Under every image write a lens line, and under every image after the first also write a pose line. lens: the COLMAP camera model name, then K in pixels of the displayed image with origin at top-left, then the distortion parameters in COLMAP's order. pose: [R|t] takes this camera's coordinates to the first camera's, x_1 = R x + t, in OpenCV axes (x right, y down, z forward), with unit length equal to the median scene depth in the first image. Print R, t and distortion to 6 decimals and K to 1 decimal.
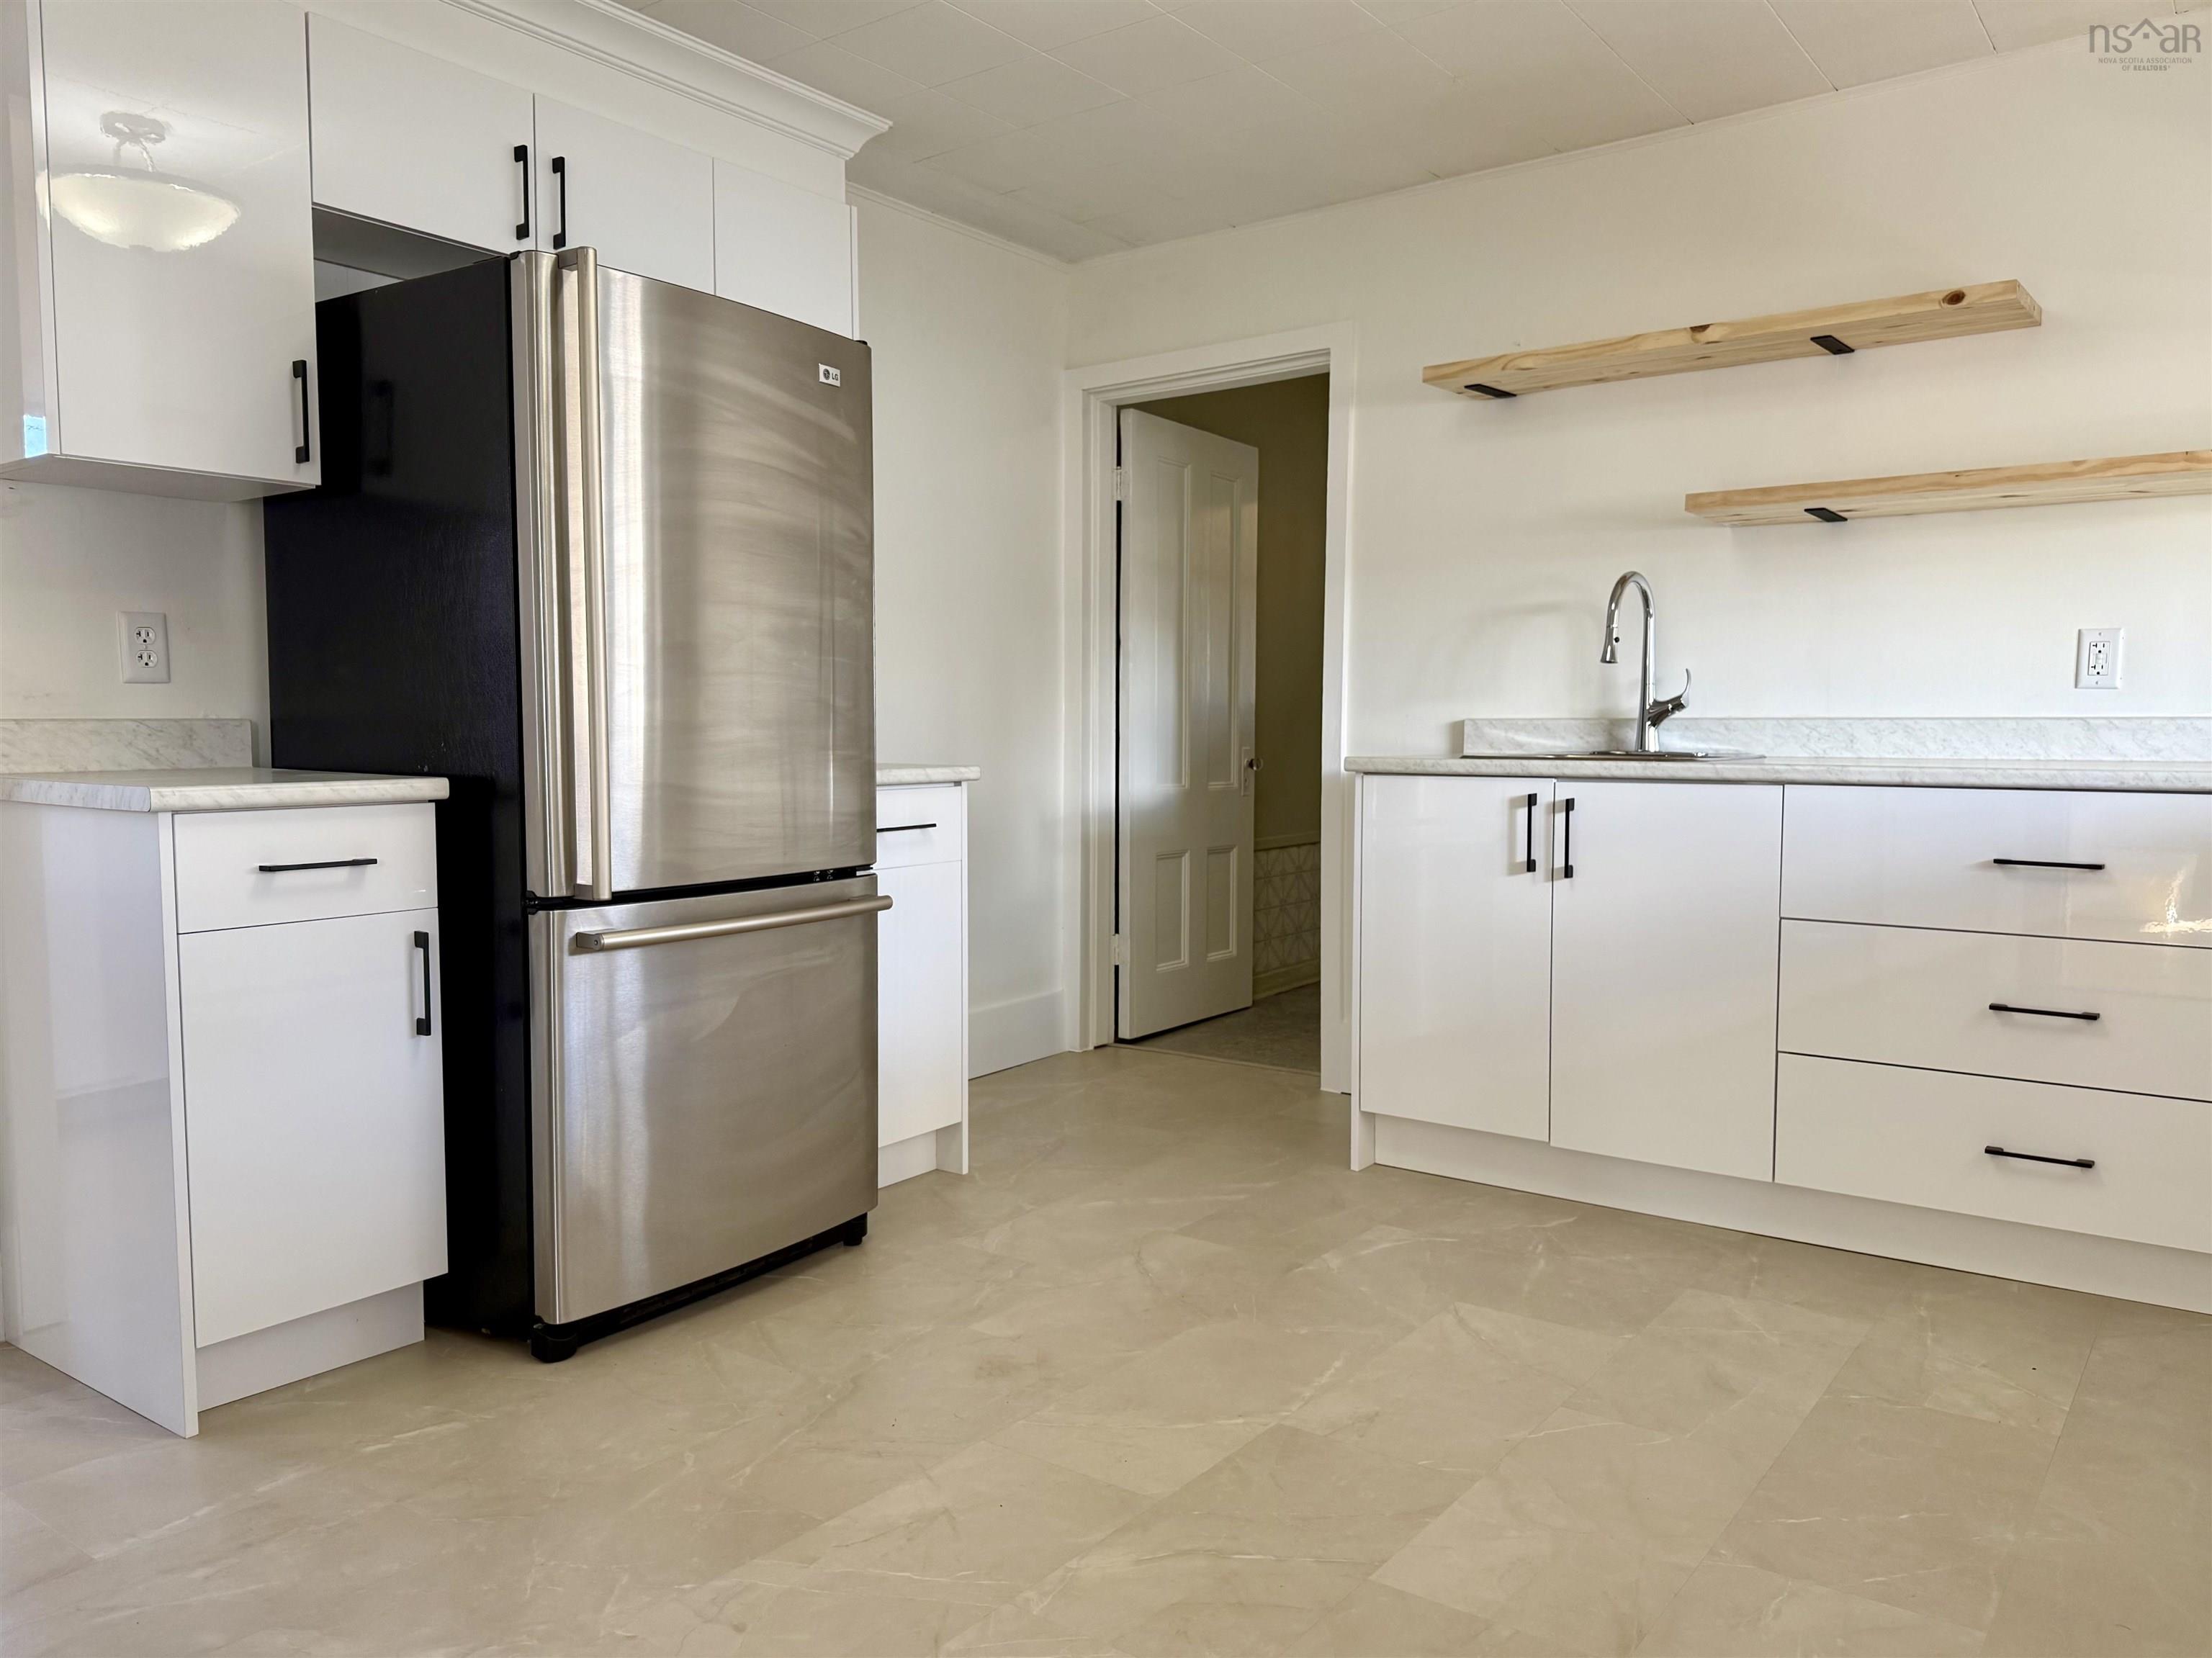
lens RADIAL K [[1581.9, 0, 1123.1], [0, 1581.9, 828.4], [0, 0, 1]] dist [0.050937, -0.065379]
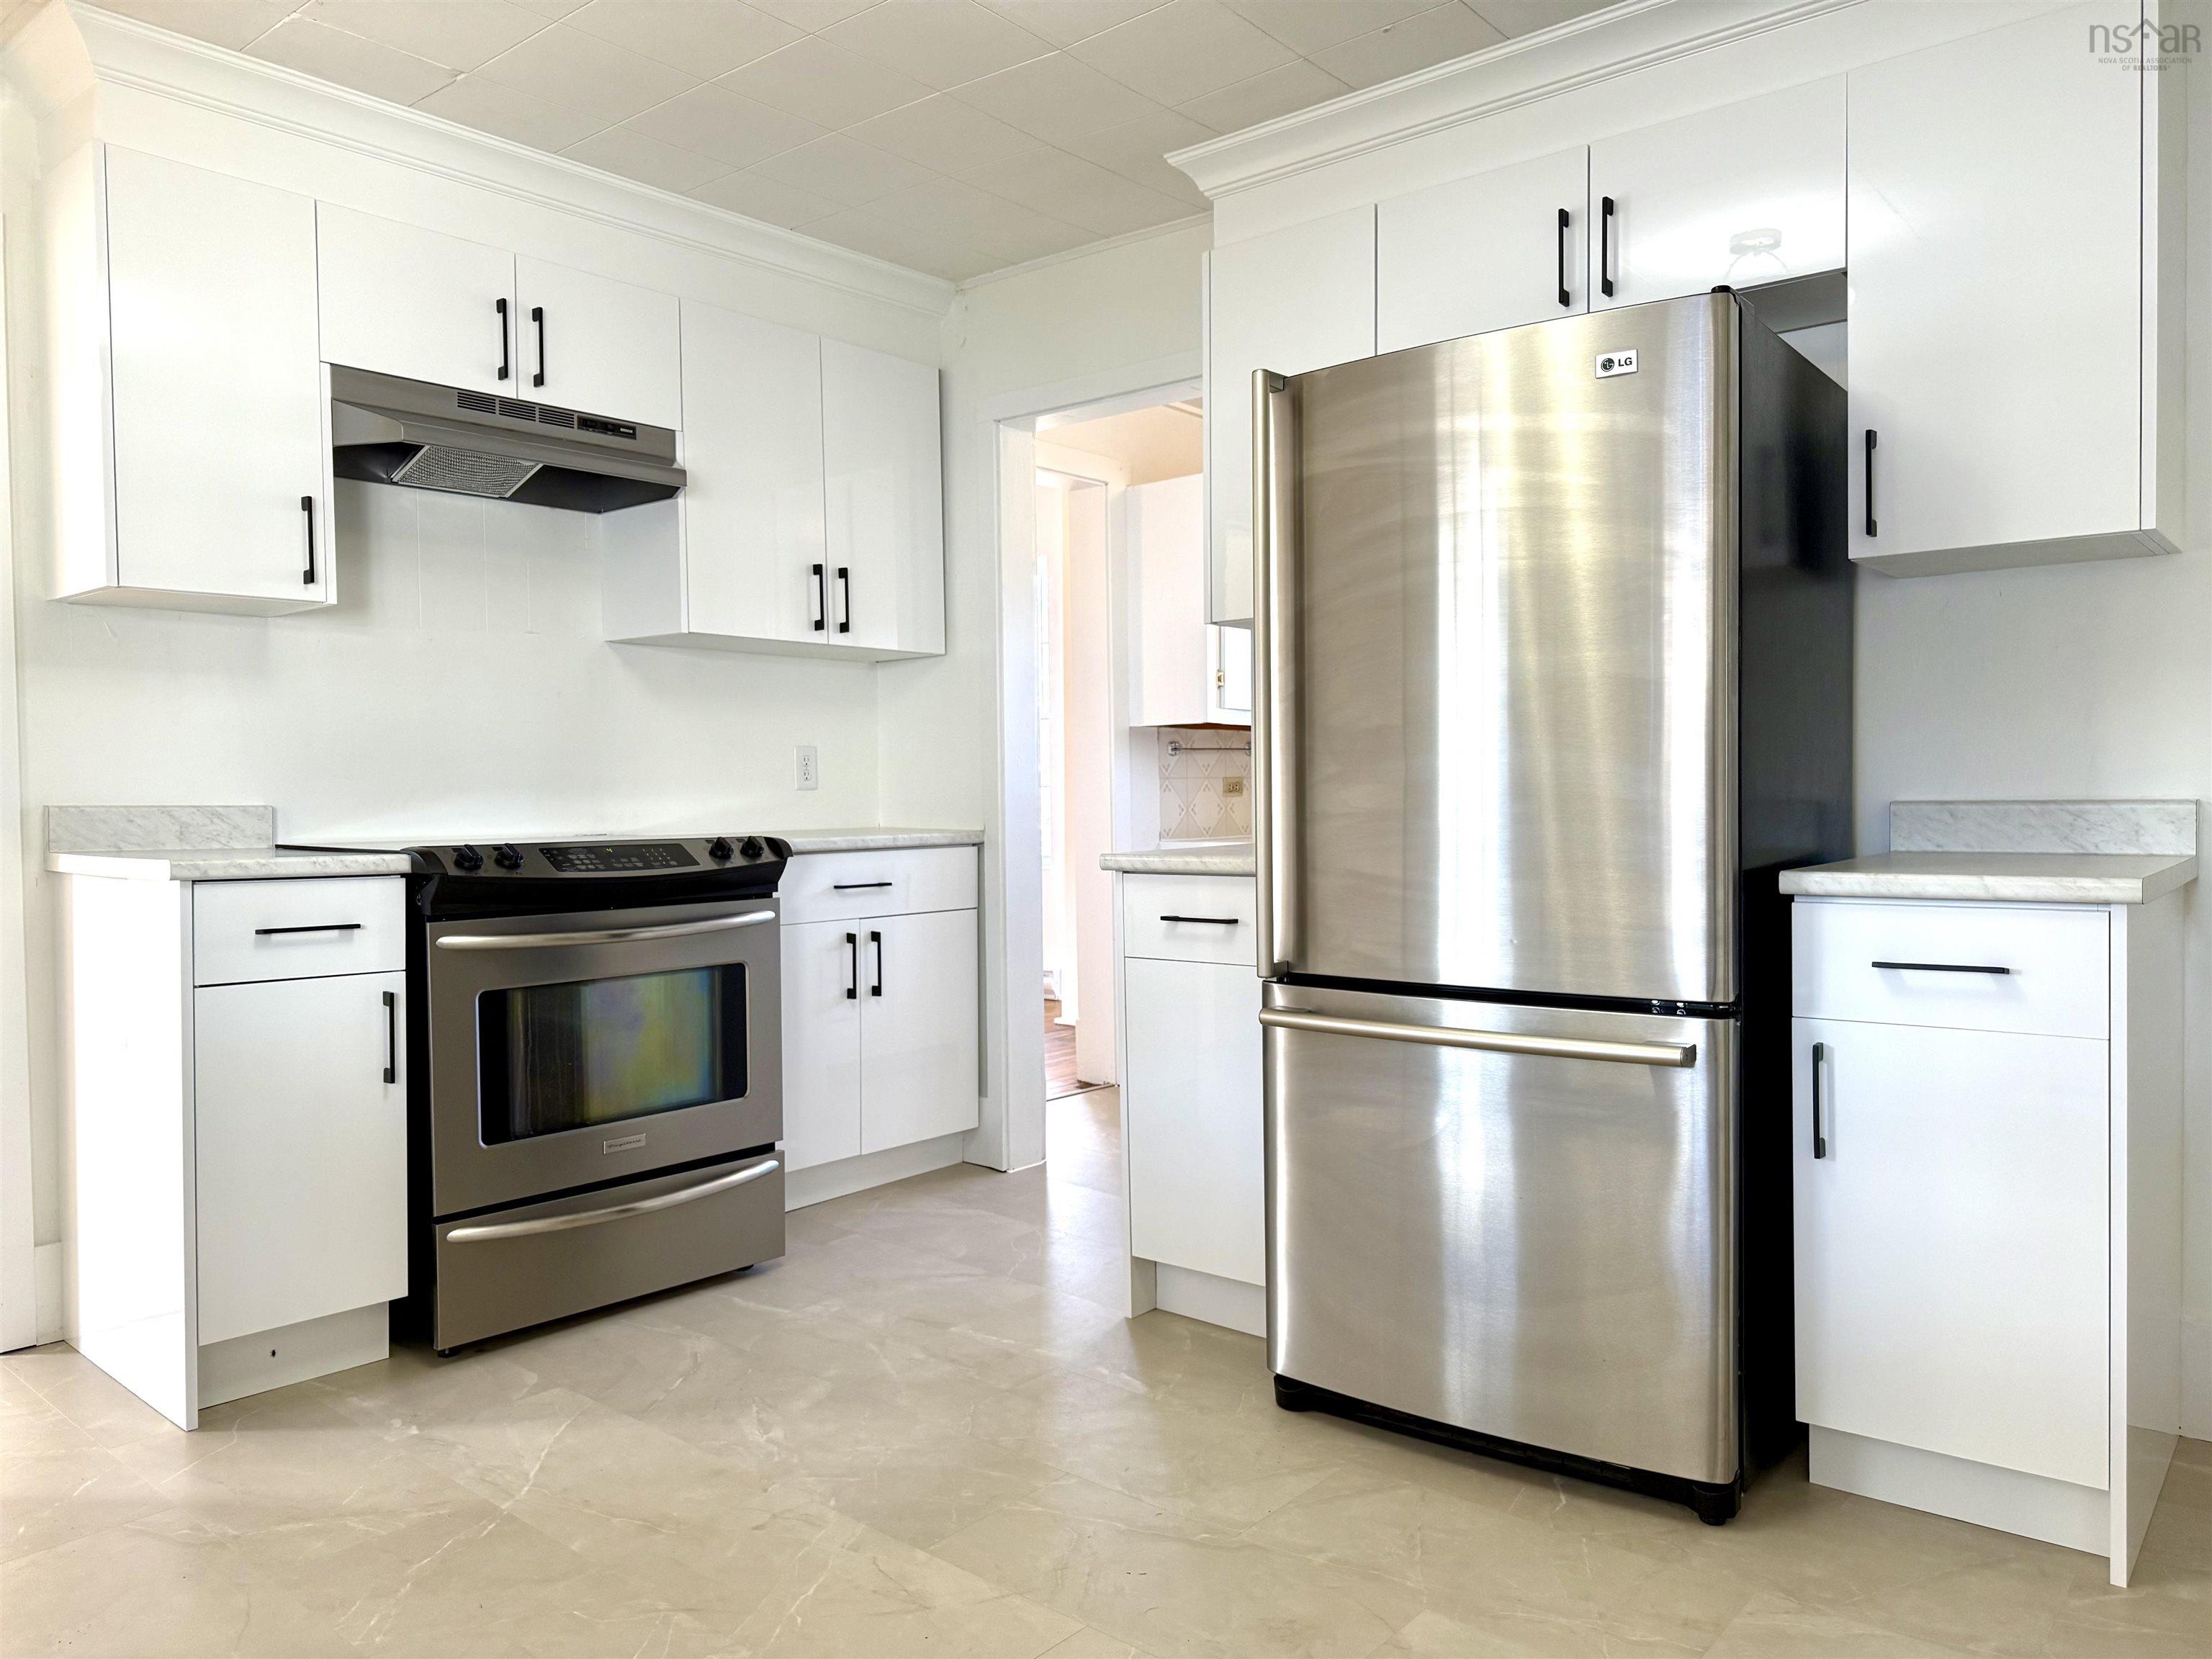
lens RADIAL K [[1582.0, 0, 1118.3], [0, 1582.0, 837.1], [0, 0, 1]] dist [0.050937, -0.065379]
pose [[-0.068832, 0.031746, -0.997123, 0.836578], [-0.049912, 0.998132, 0.035223, -0.092558], [0.996379, 0.052193, -0.067119, 1.127746]]
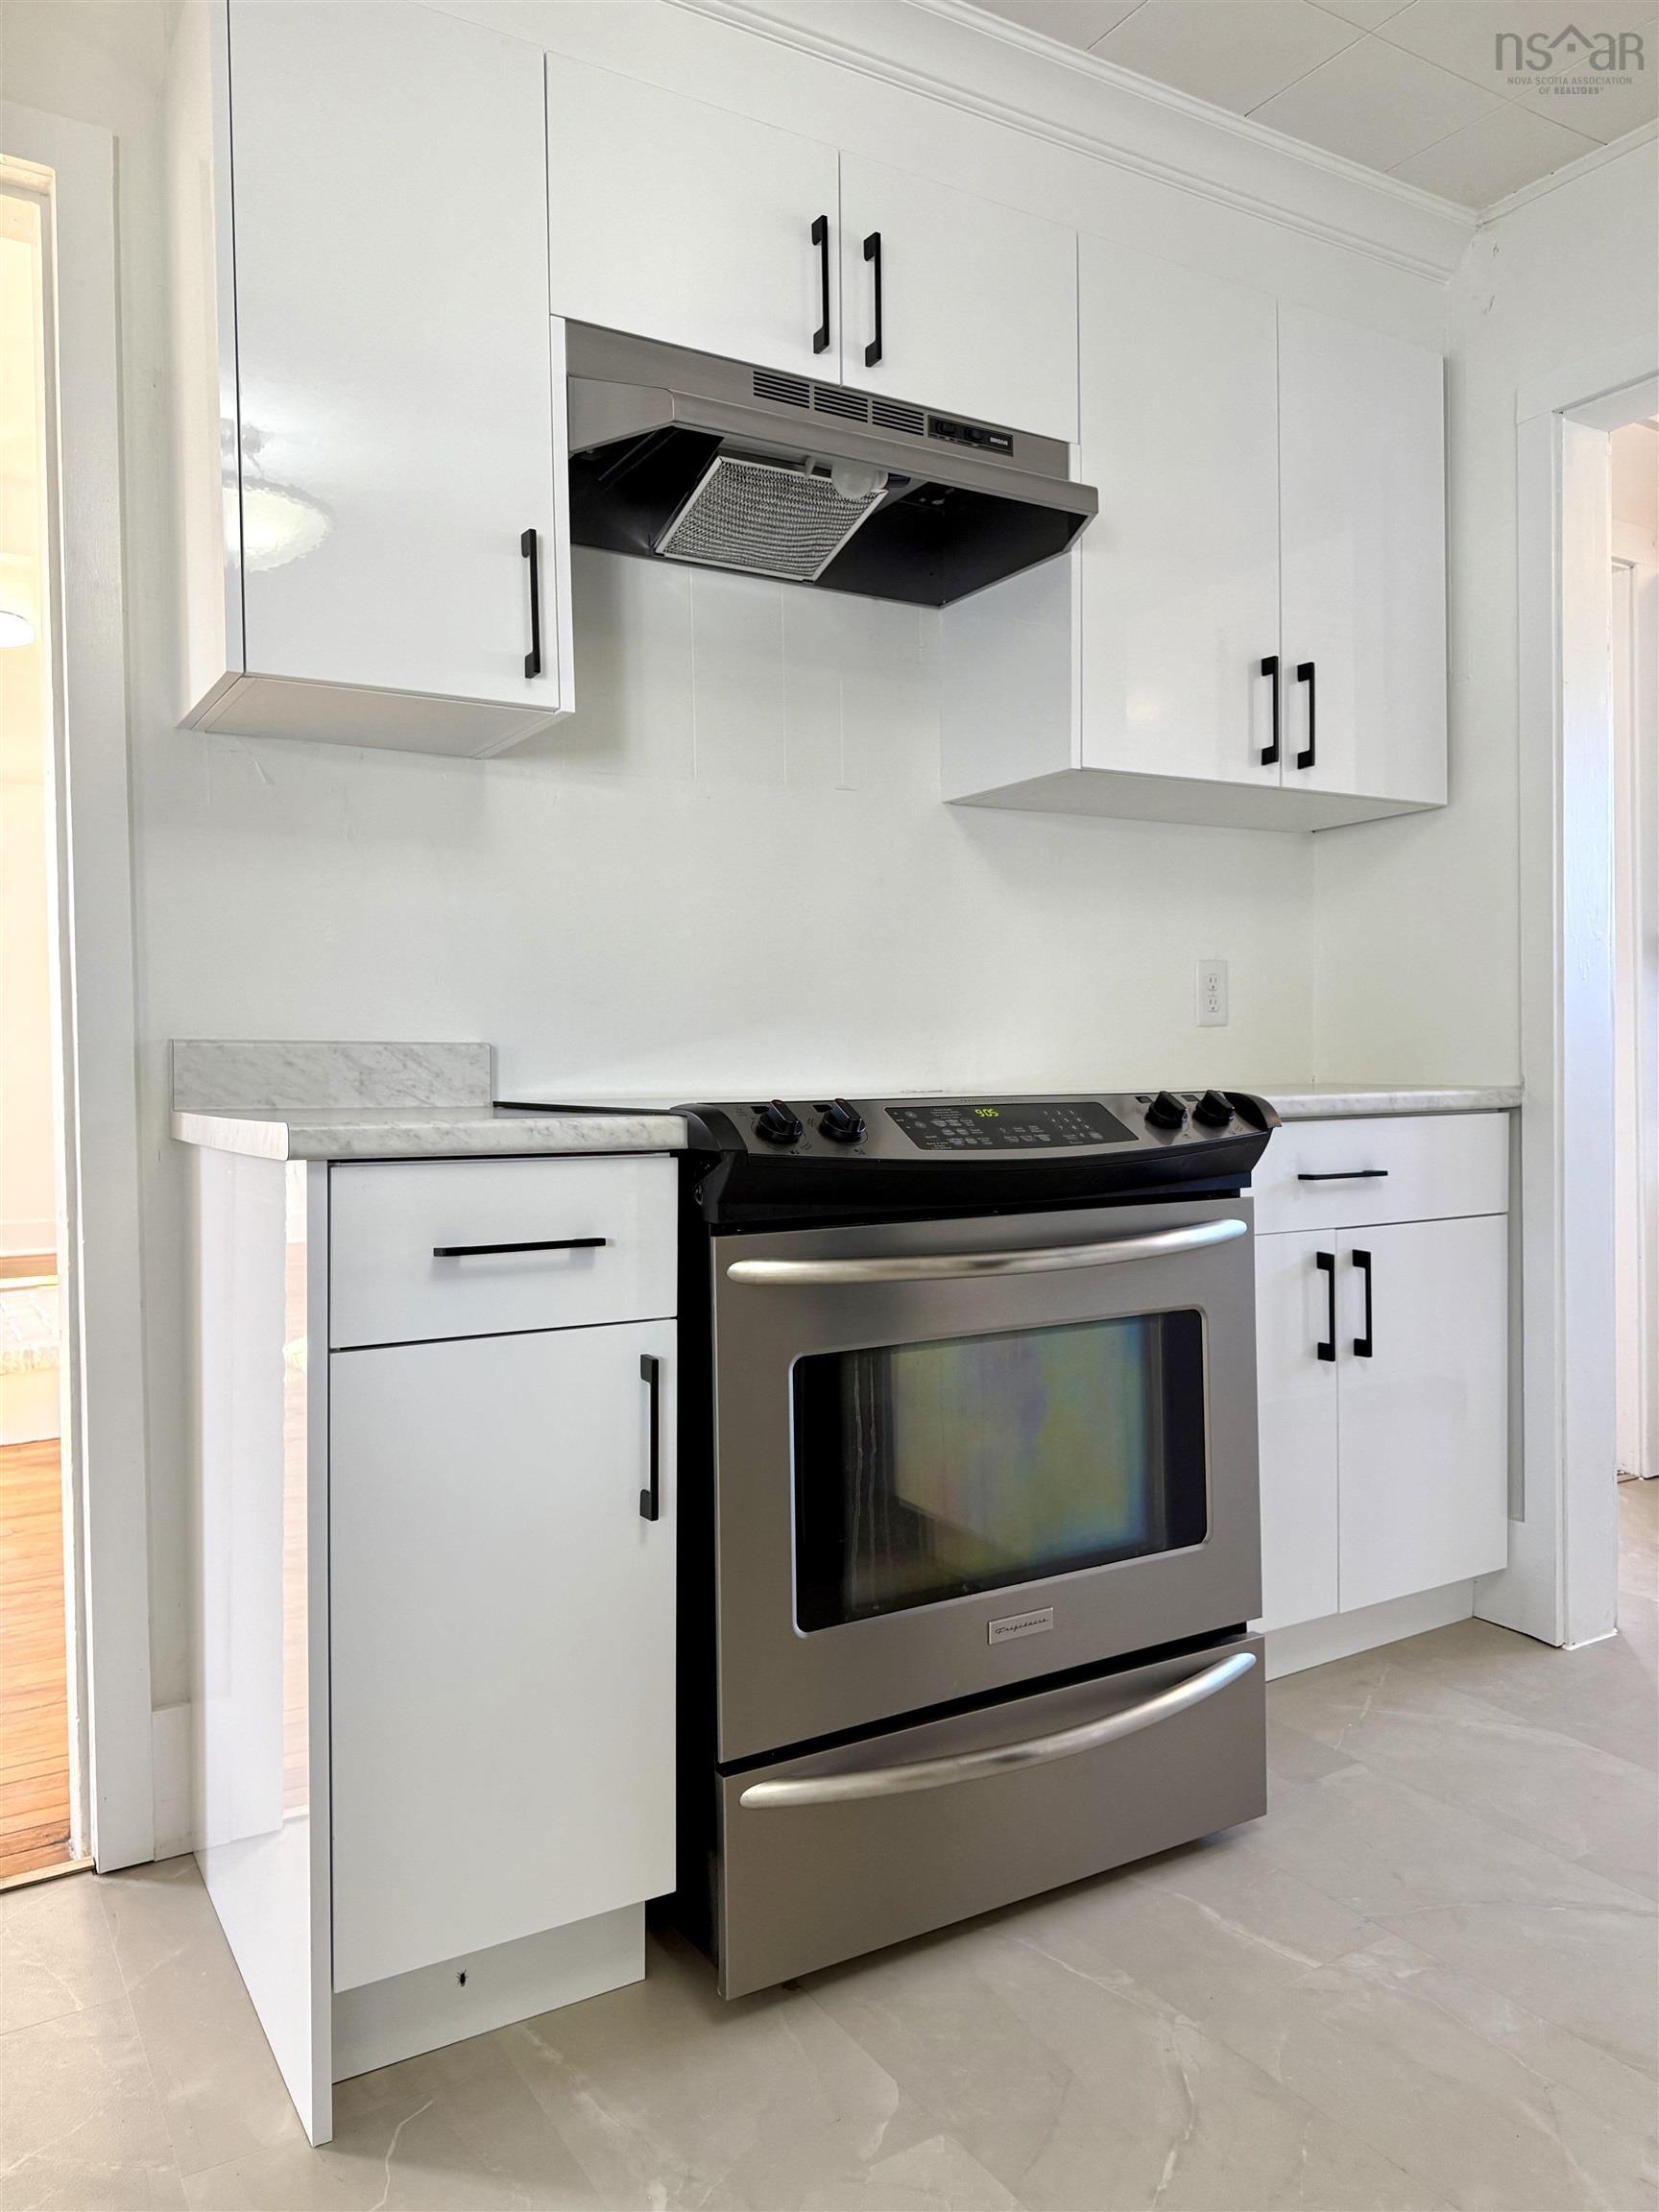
lens RADIAL K [[1582.0, 0, 819.9], [0, 1582.0, 1099.7], [0, 0, 1]] dist [0.050937, -0.065379]
pose [[-0.375936, 0.024812, -0.926313, 0.219394], [-0.041211, 0.998205, 0.043463, -0.044748], [0.925729, 0.054513, -0.374239, 0.788806]]
